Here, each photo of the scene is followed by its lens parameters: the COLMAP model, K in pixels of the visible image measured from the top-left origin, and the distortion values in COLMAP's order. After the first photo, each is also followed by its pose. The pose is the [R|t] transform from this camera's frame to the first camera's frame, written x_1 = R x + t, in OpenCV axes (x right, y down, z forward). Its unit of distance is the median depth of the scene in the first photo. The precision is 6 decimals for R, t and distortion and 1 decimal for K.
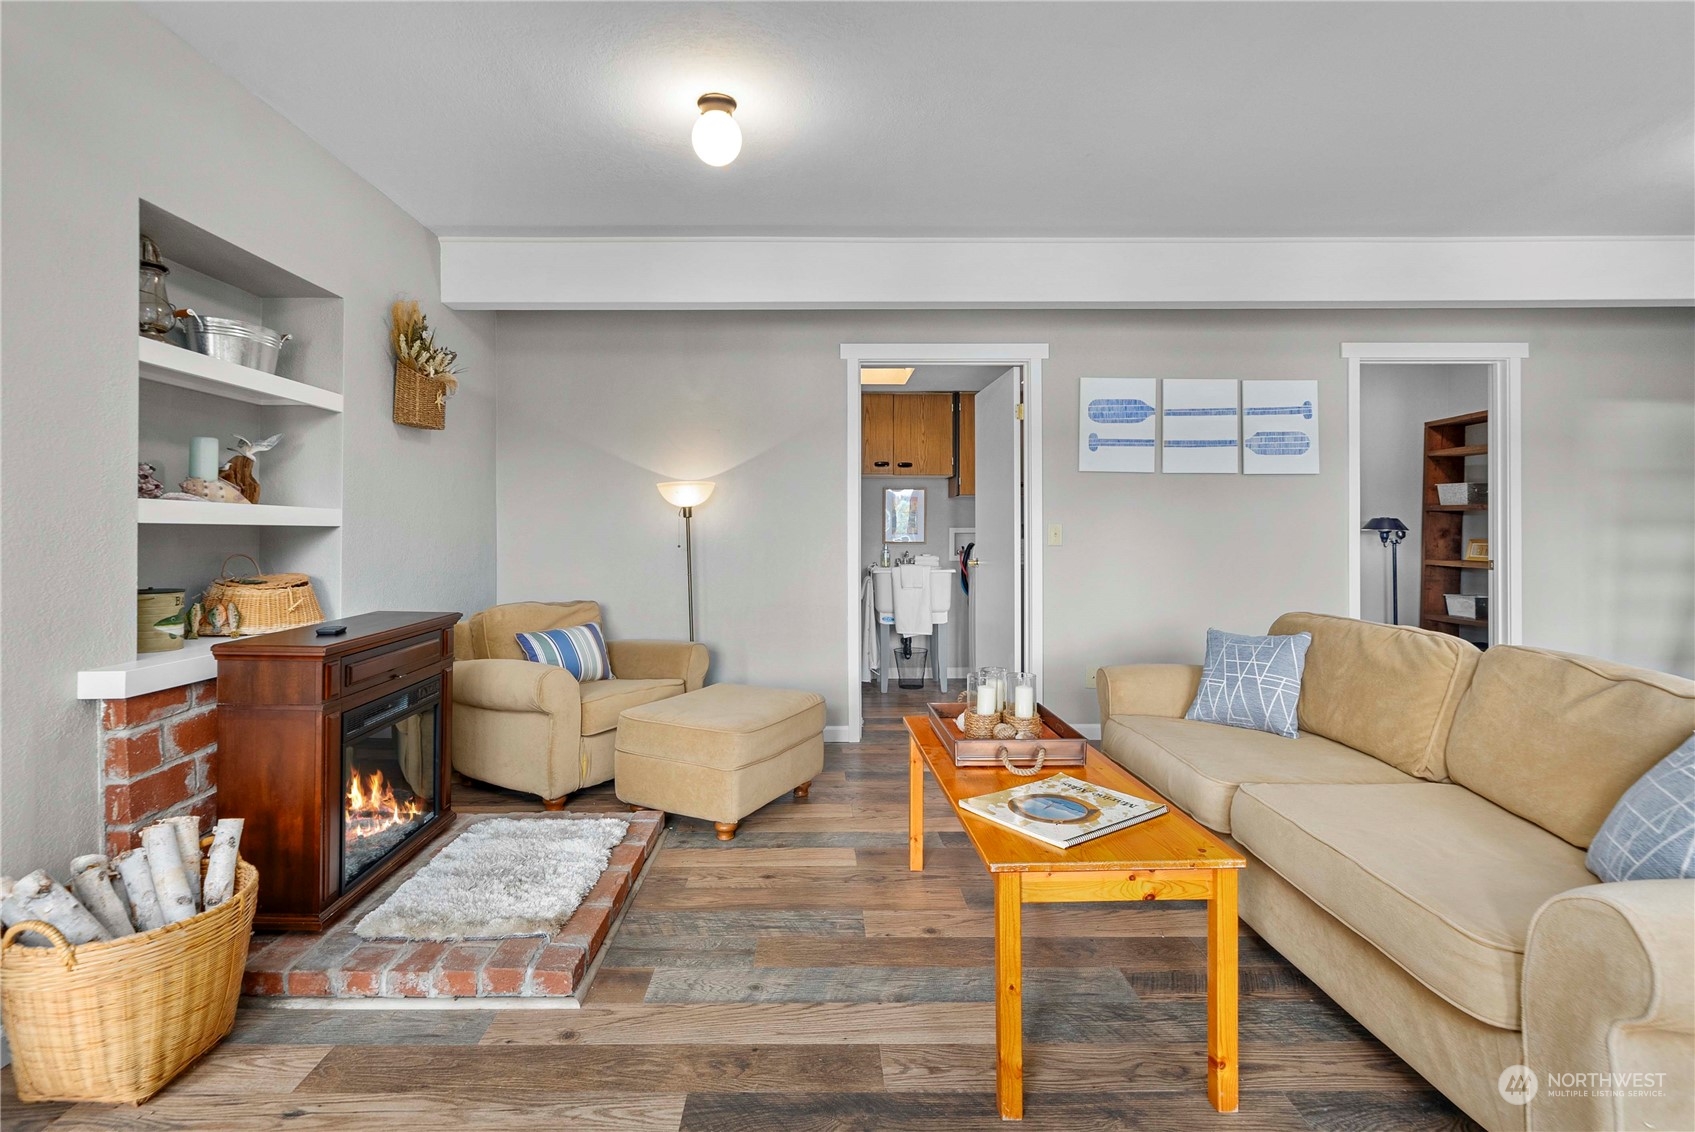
lens RADIAL K [[803.9, 0, 819.6], [0, 803.9, 515.1], [0, 0, 1]] dist [0.001983, 0.000009]
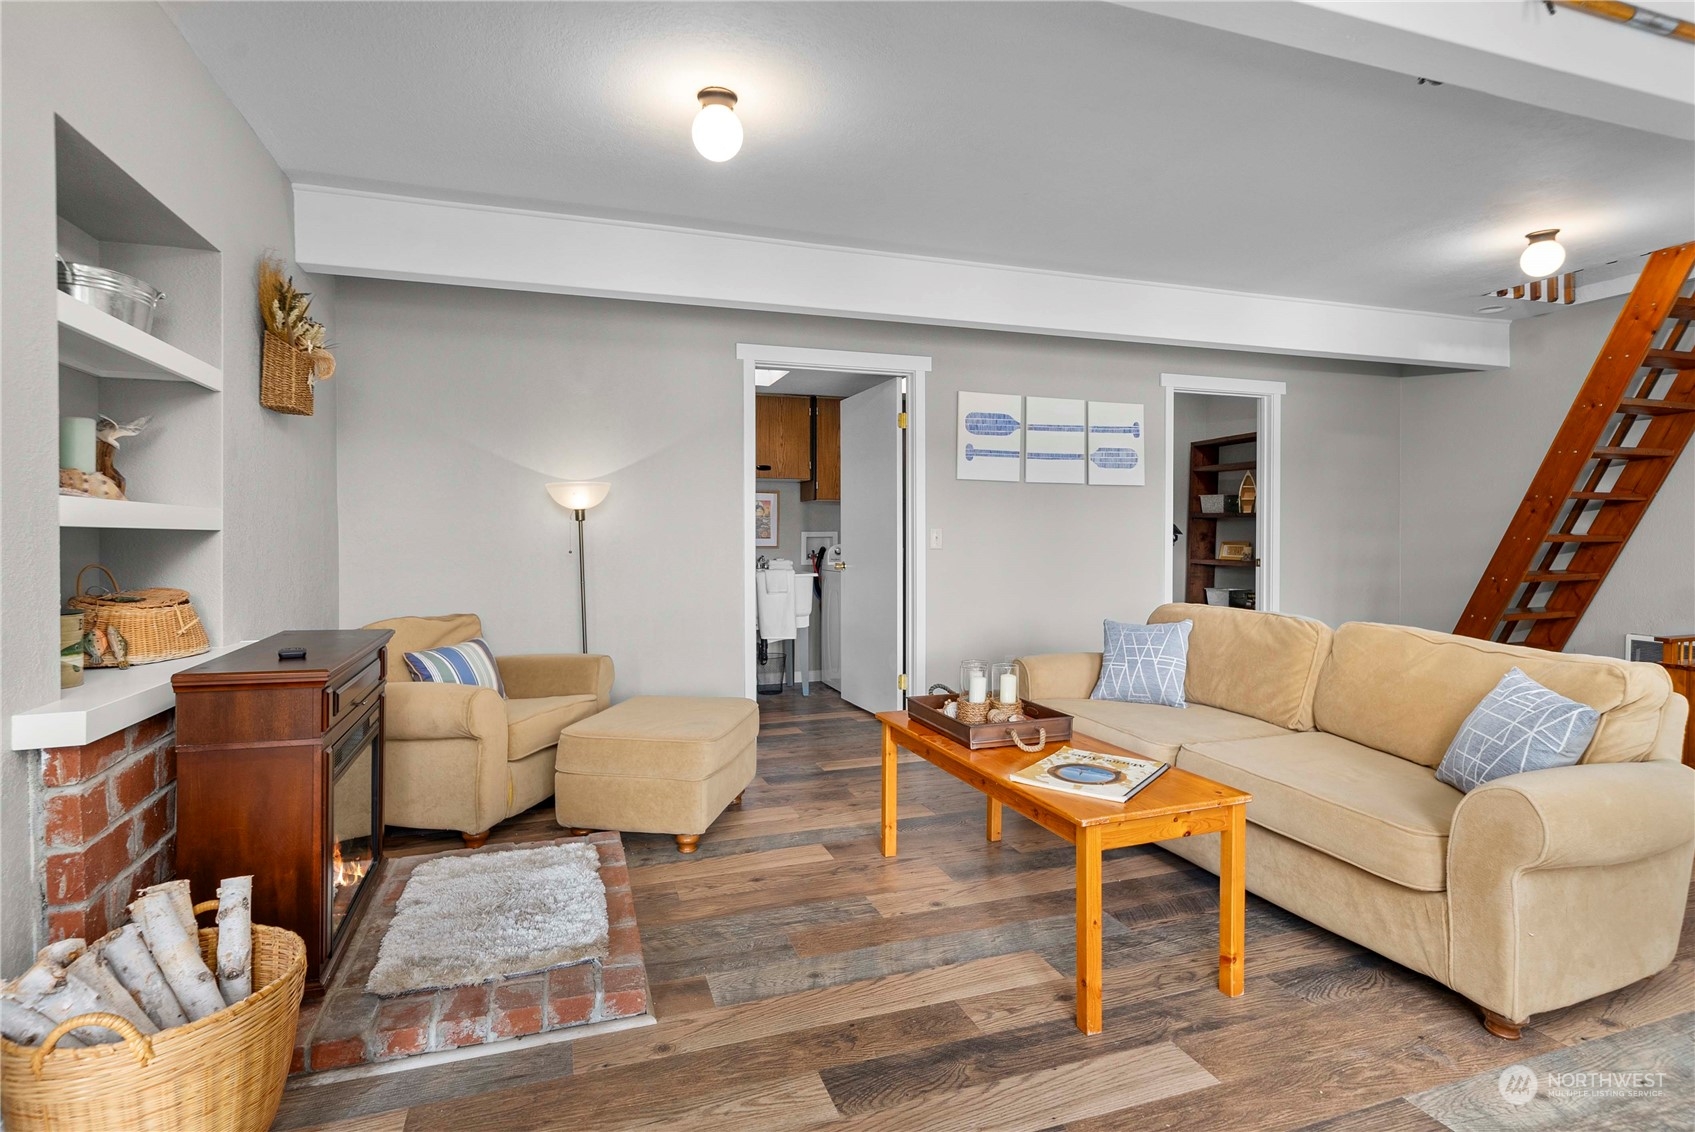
lens RADIAL K [[845.2, 0, 844.7], [0, 845.2, 533.5], [0, 0, 1]] dist [0.002910, -0.000238]
pose [[0.947441, -0.000212, 0.319929, -0.323443], [-0.005501, 0.999841, 0.016954, -0.001220], [-0.319882, -0.017823, 0.947290, -0.029566]]
